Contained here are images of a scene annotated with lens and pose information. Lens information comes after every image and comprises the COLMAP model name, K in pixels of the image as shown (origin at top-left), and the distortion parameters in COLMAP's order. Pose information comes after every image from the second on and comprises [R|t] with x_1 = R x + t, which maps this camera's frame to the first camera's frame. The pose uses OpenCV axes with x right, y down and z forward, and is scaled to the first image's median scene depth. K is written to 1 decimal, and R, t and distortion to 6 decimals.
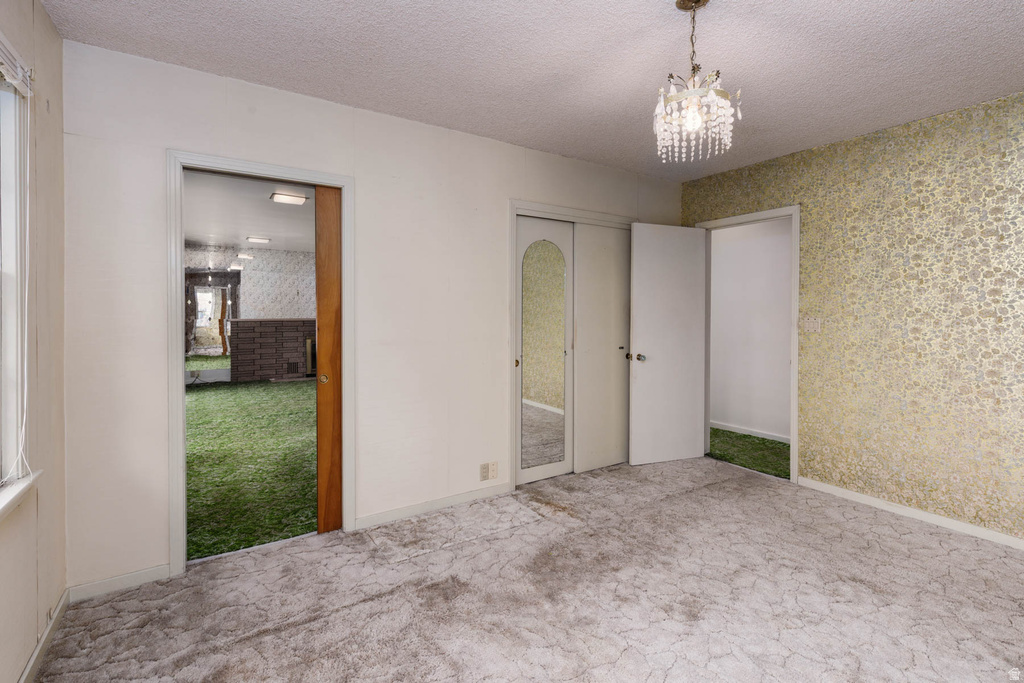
lens RADIAL K [[461.8, 0, 507.4], [0, 461.8, 316.2], [0, 0, 1]] dist [0.008321, -0.001484]
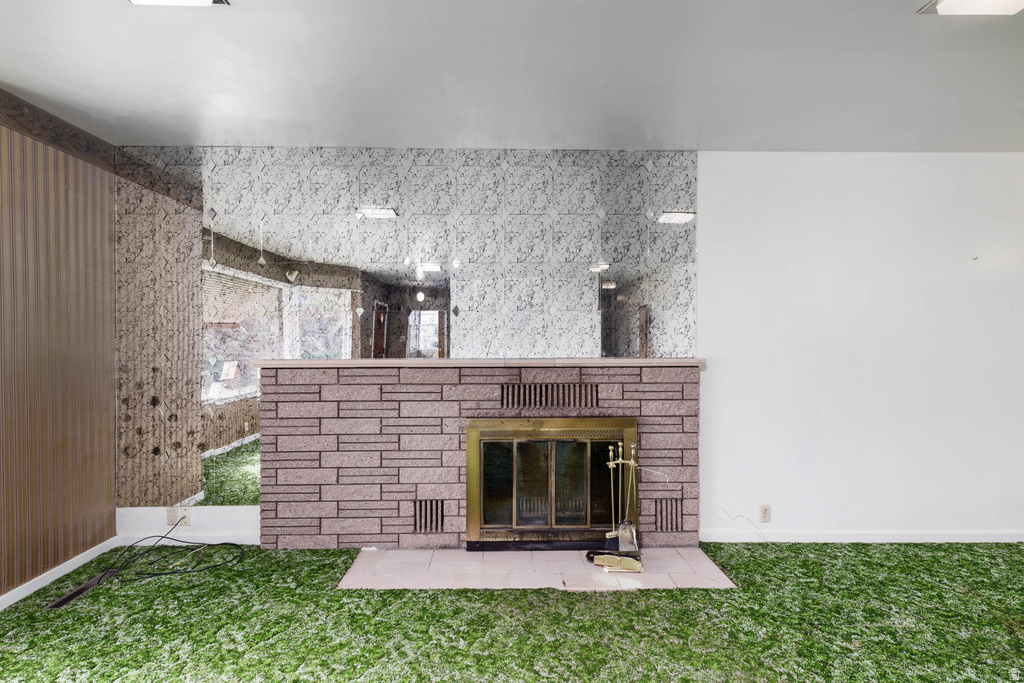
lens RADIAL K [[461.8, 0, 507.8], [0, 461.8, 344.0], [0, 0, 1]] dist [0.008321, -0.001484]
pose [[0.850845, 0.002560, -0.525411, -0.257335], [-0.003448, 0.999994, -0.000710, -0.005817], [0.525406, 0.002416, 0.850848, 0.774674]]
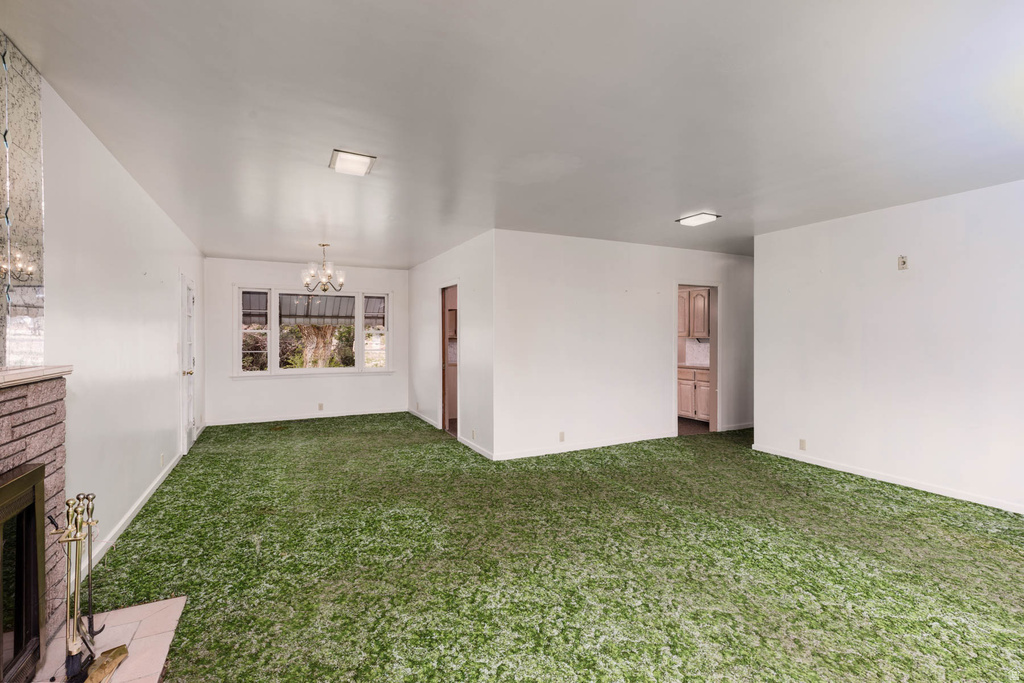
lens RADIAL K [[461.8, 0, 506.1], [0, 461.8, 341.4], [0, 0, 1]] dist [0.008321, -0.001484]
pose [[0.110211, -0.009041, 0.993867, -0.528045], [0.006487, 0.999944, 0.008377, -0.009954], [-0.993887, 0.005524, 0.110263, 0.865562]]
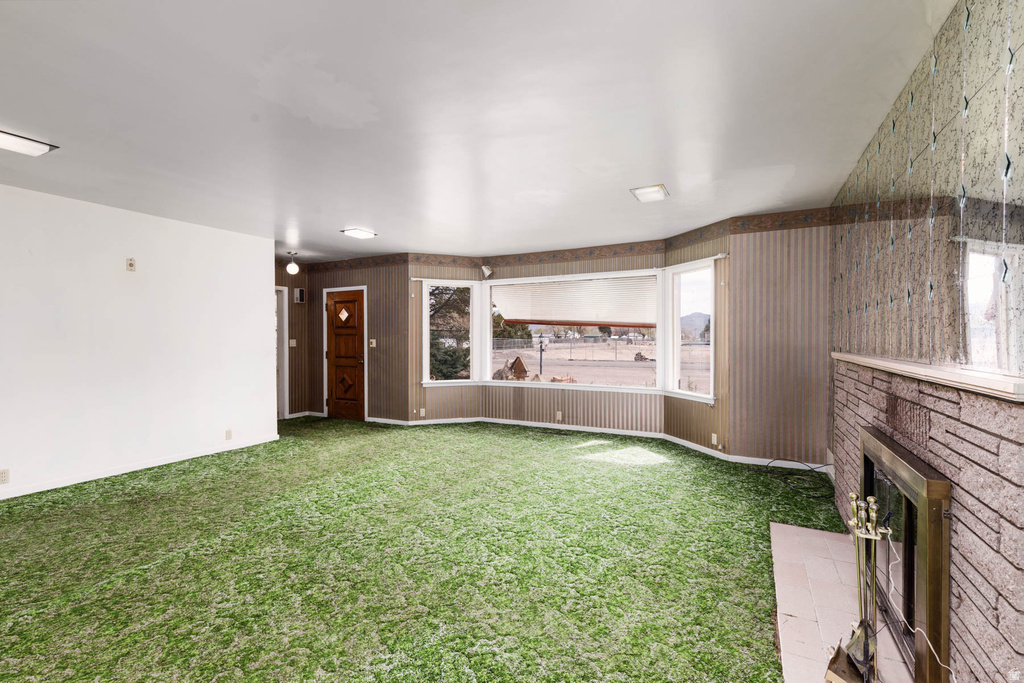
lens RADIAL K [[461.8, 0, 514.5], [0, 461.8, 339.1], [0, 0, 1]] dist [0.008321, -0.001484]
pose [[-0.863170, 0.003924, -0.504897, -0.128170], [-0.003190, 0.999907, 0.013225, -0.009950], [0.504903, 0.013026, -0.863078, 1.161642]]
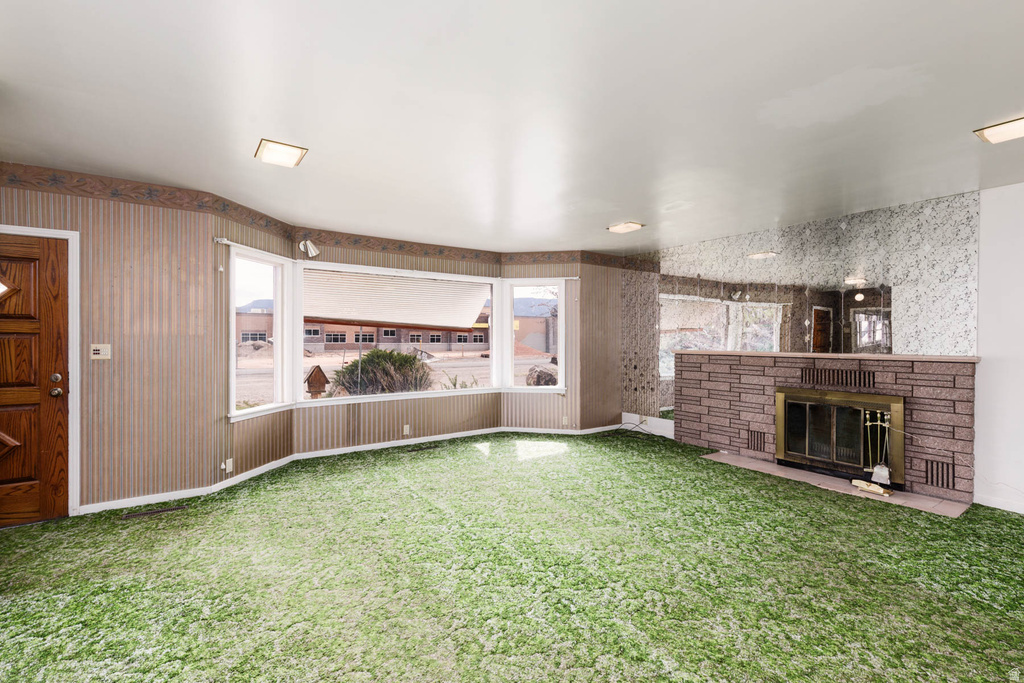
lens RADIAL K [[461.8, 0, 509.4], [0, 461.8, 341.0], [0, 0, 1]] dist [0.008321, -0.001484]
pose [[0.038394, 0.003006, -0.999258, 0.083691], [-0.012597, 0.999917, 0.002524, -0.006089], [0.999183, 0.012490, 0.038429, 0.693749]]
